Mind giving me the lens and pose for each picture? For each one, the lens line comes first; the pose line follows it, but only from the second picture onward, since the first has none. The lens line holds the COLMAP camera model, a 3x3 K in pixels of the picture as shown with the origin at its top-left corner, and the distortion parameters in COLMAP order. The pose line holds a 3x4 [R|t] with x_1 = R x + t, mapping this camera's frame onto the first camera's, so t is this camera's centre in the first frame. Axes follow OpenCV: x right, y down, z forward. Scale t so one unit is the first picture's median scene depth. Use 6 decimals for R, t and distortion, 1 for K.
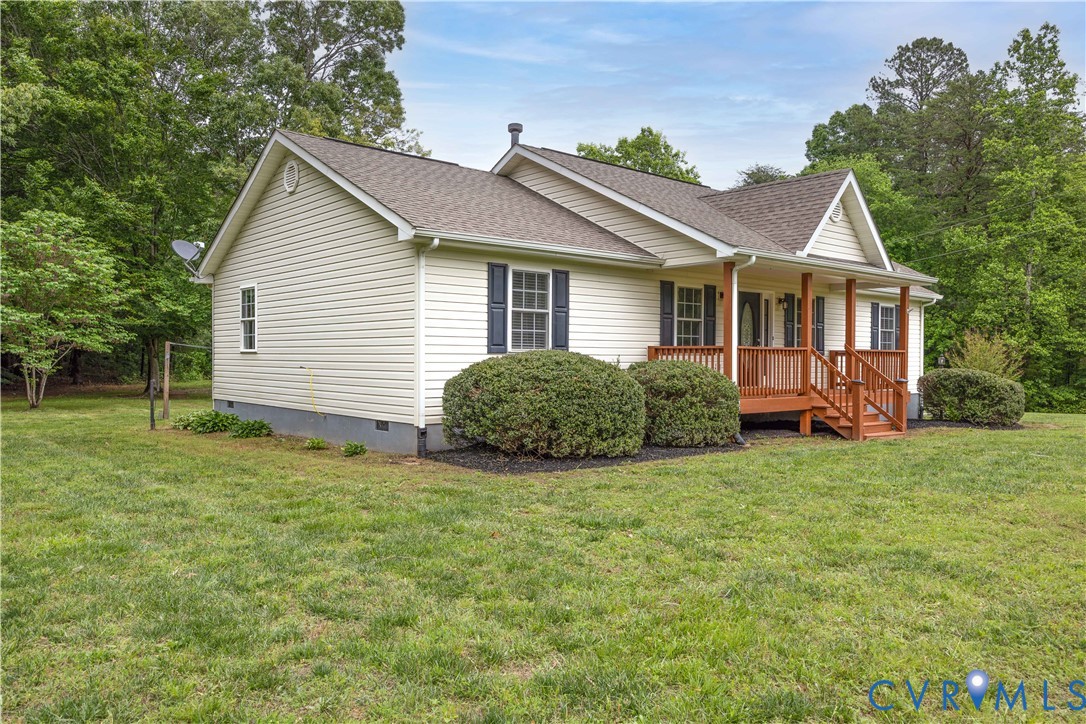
lens RADIAL K [[843.8, 0, 544.2], [0, 843.8, 370.8], [0, 0, 1]] dist [-0.010628, 0.010214]
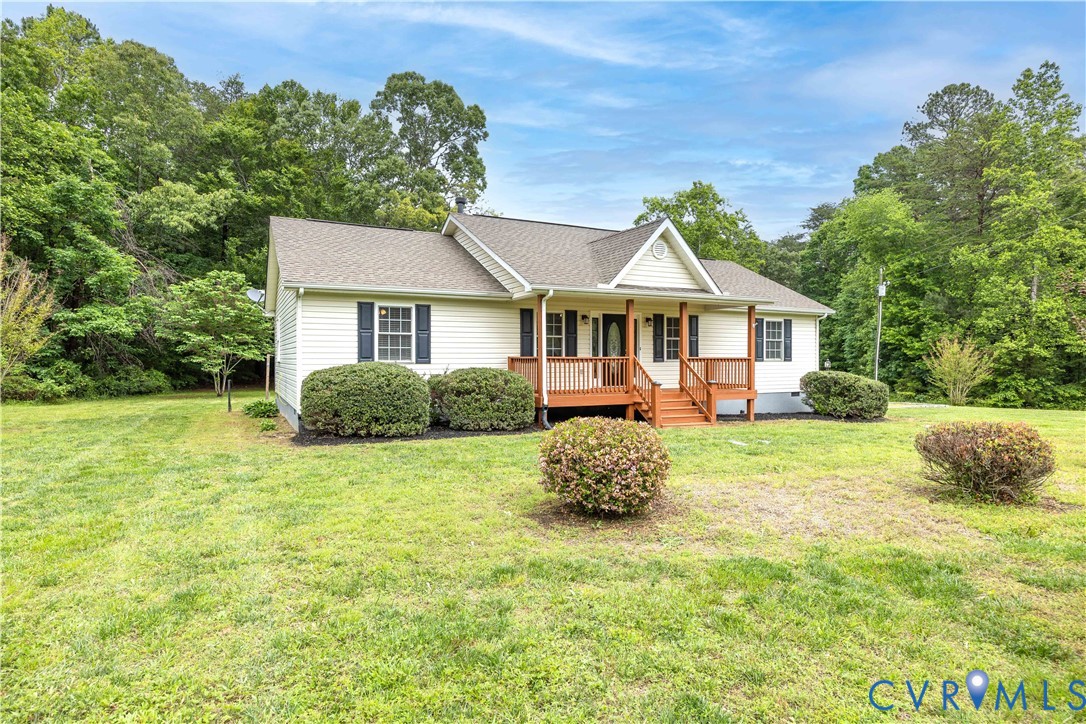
lens RADIAL K [[627.9, 0, 516.0], [0, 627.9, 370.1], [0, 0, 1]] dist [0.002990, -0.002842]
pose [[0.966396, -0.001916, -0.257050, 0.302524], [0.002303, 0.999997, 0.001201, -0.006413], [0.257047, -0.001753, 0.966397, 0.010205]]
